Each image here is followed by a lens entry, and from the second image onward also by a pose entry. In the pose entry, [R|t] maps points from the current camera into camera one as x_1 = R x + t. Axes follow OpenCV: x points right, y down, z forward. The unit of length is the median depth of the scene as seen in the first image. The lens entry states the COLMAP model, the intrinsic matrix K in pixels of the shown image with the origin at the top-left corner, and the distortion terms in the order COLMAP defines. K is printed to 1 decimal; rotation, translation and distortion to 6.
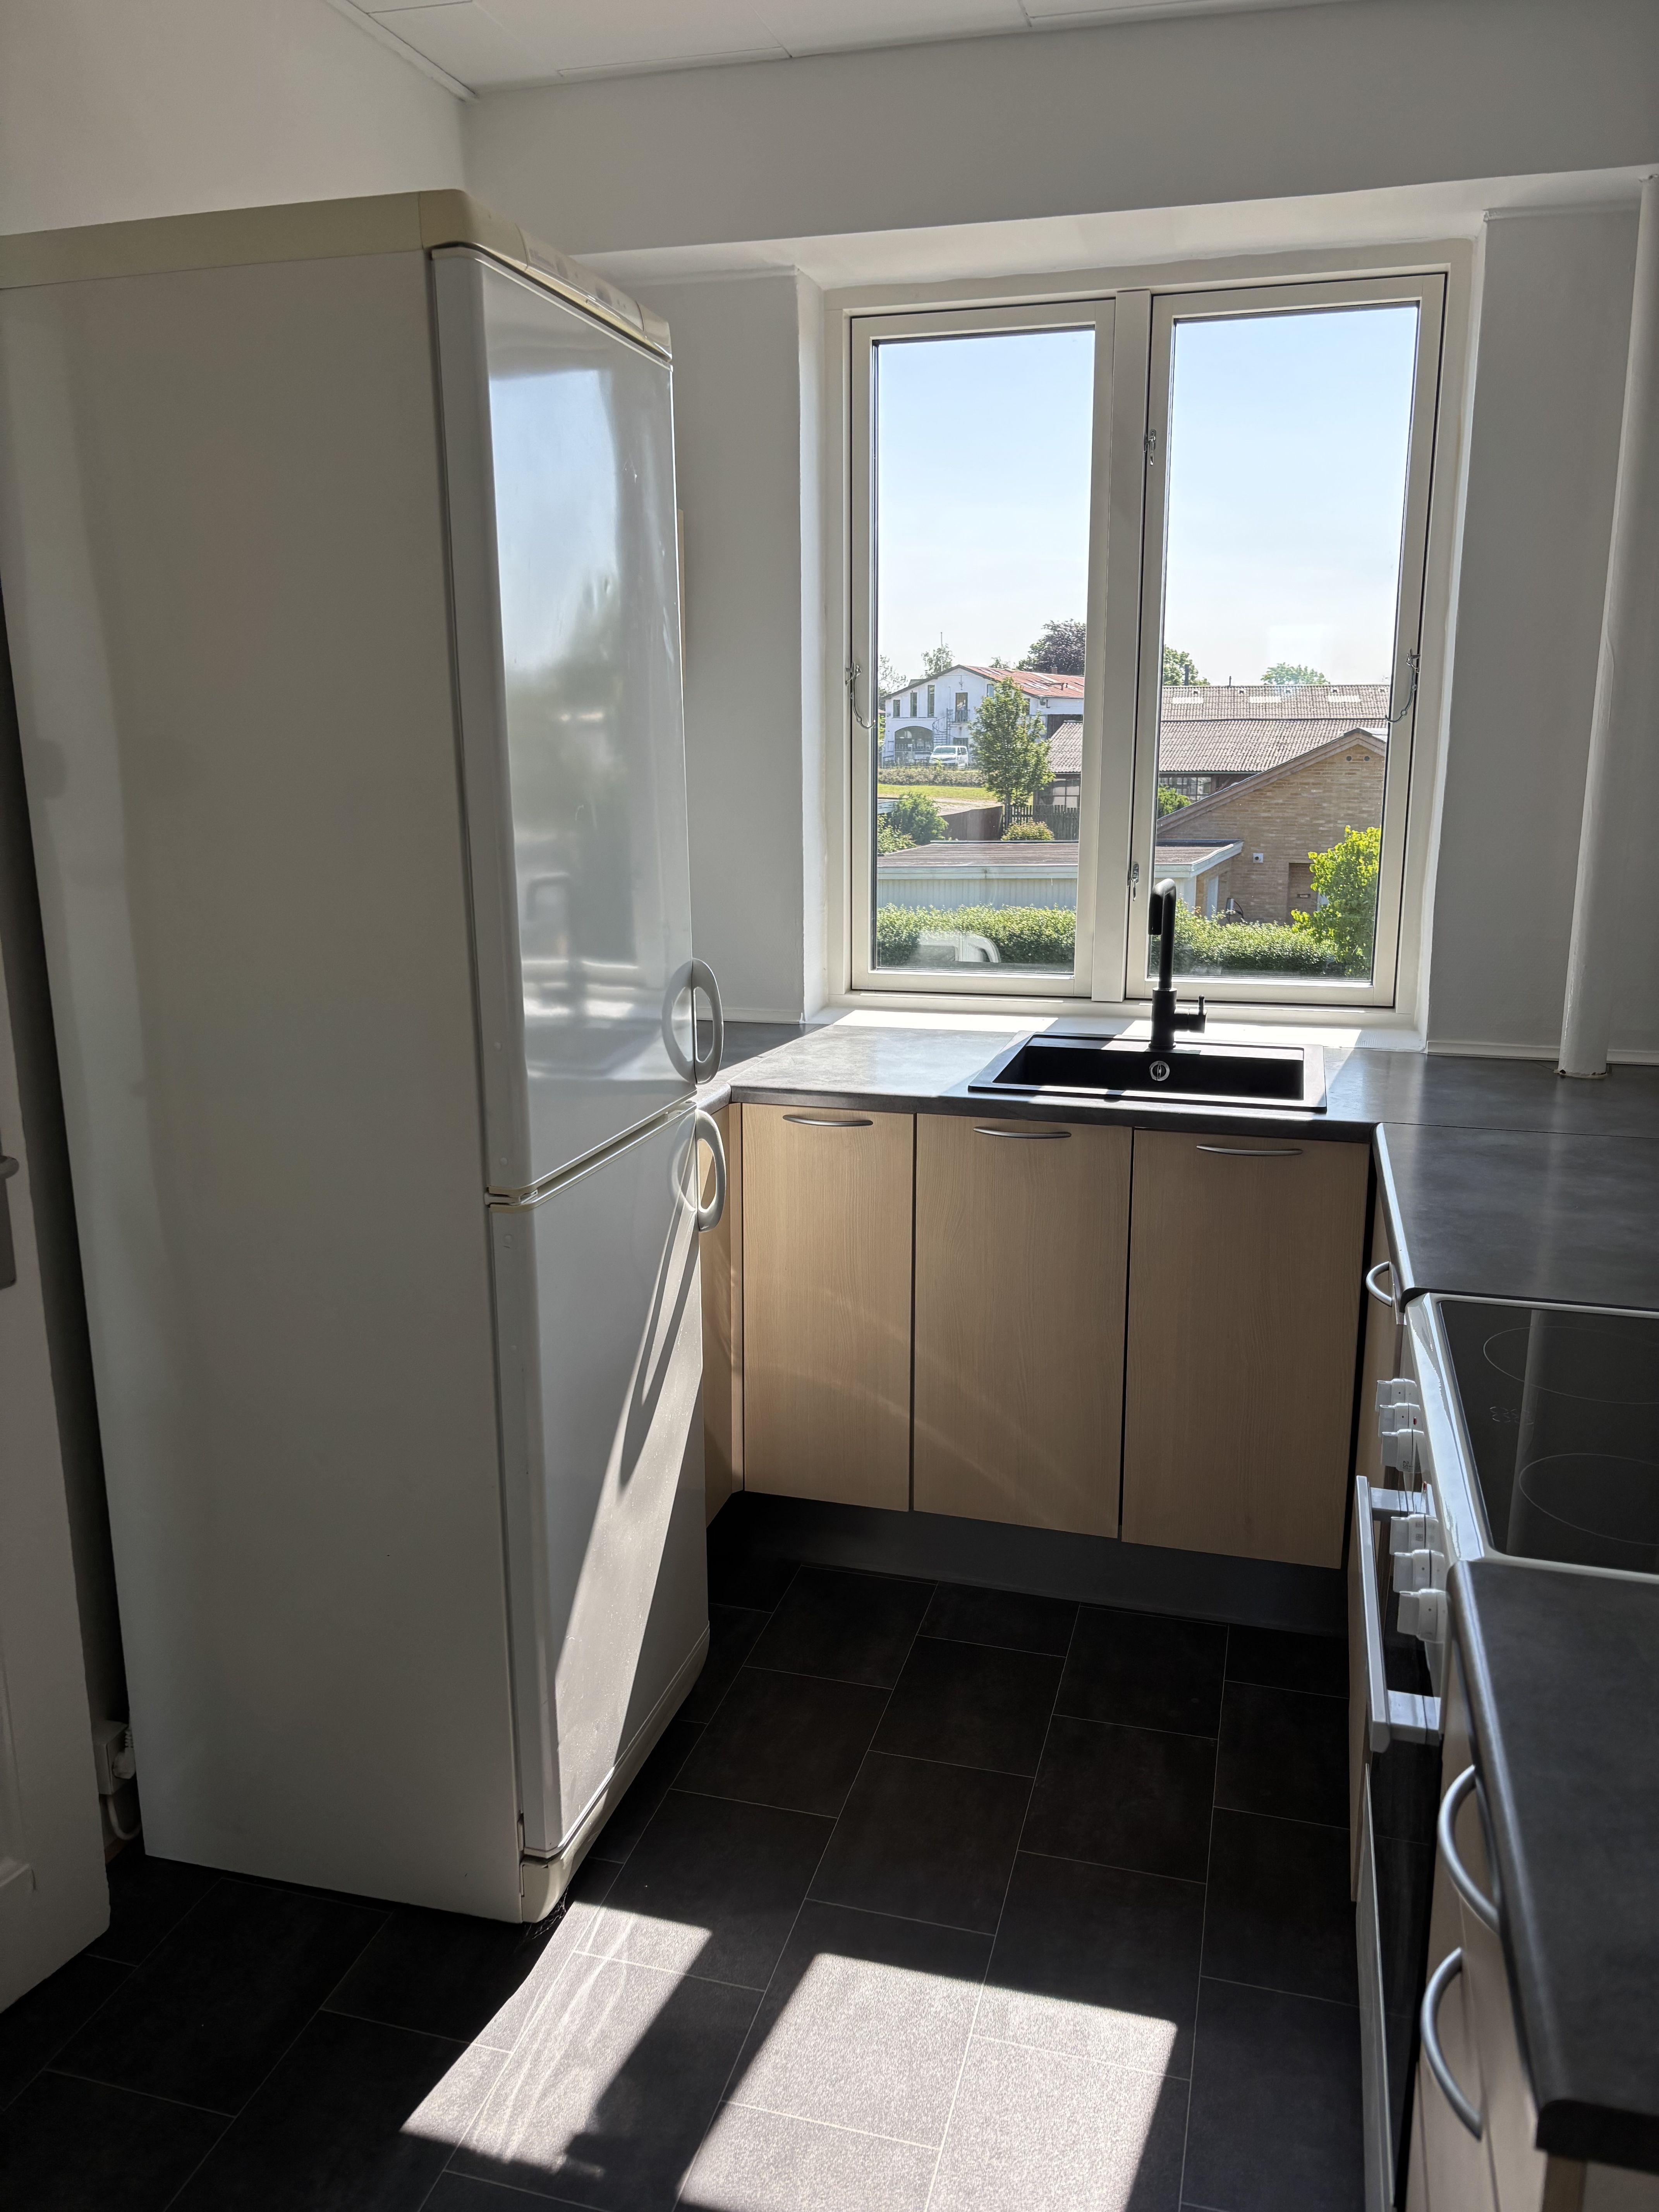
lens RADIAL K [[1649.1, 0, 829.5], [0, 1649.1, 1106.0], [0, 0, 1]] dist [0.002756, -0.037002]
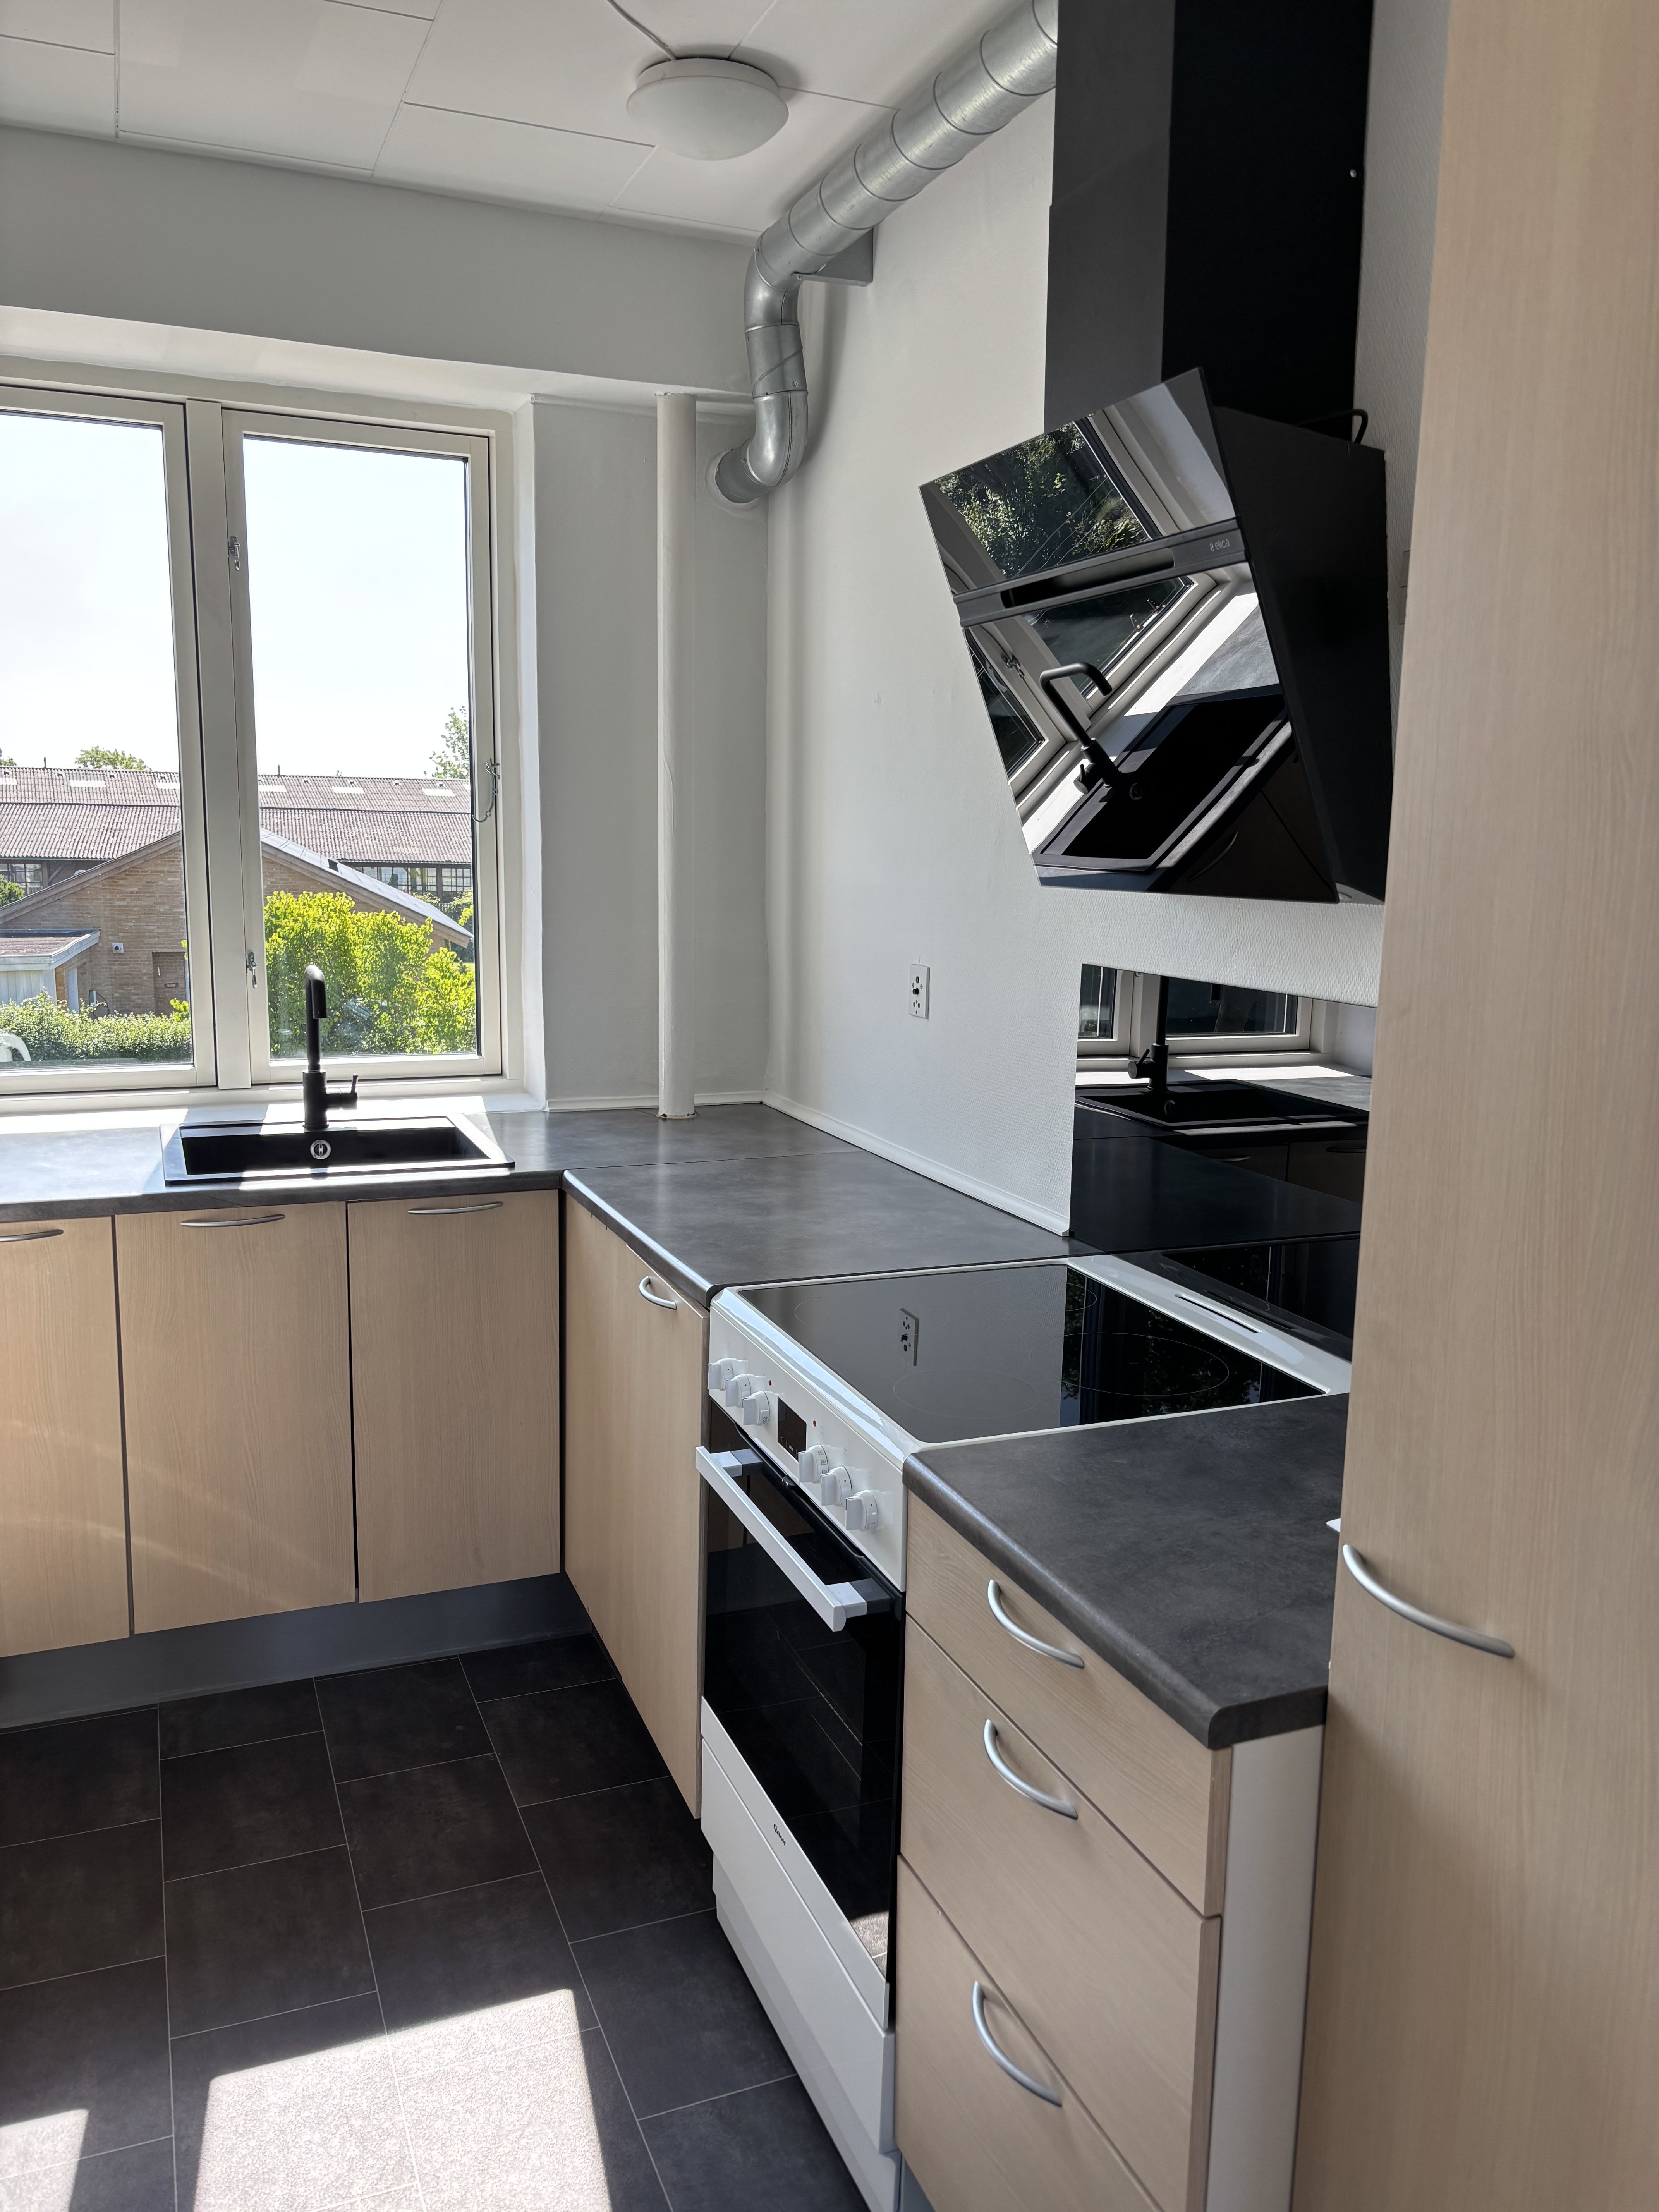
lens RADIAL K [[1614.6, 0, 901.2], [0, 1614.6, 1106.2], [0, 0, 1]] dist [0.001820, -0.058899]
pose [[0.755247, -0.082610, 0.650214, -0.179970], [0.114389, 0.993414, -0.006654, 0.000097], [-0.645382, 0.079403, 0.759722, -0.009053]]
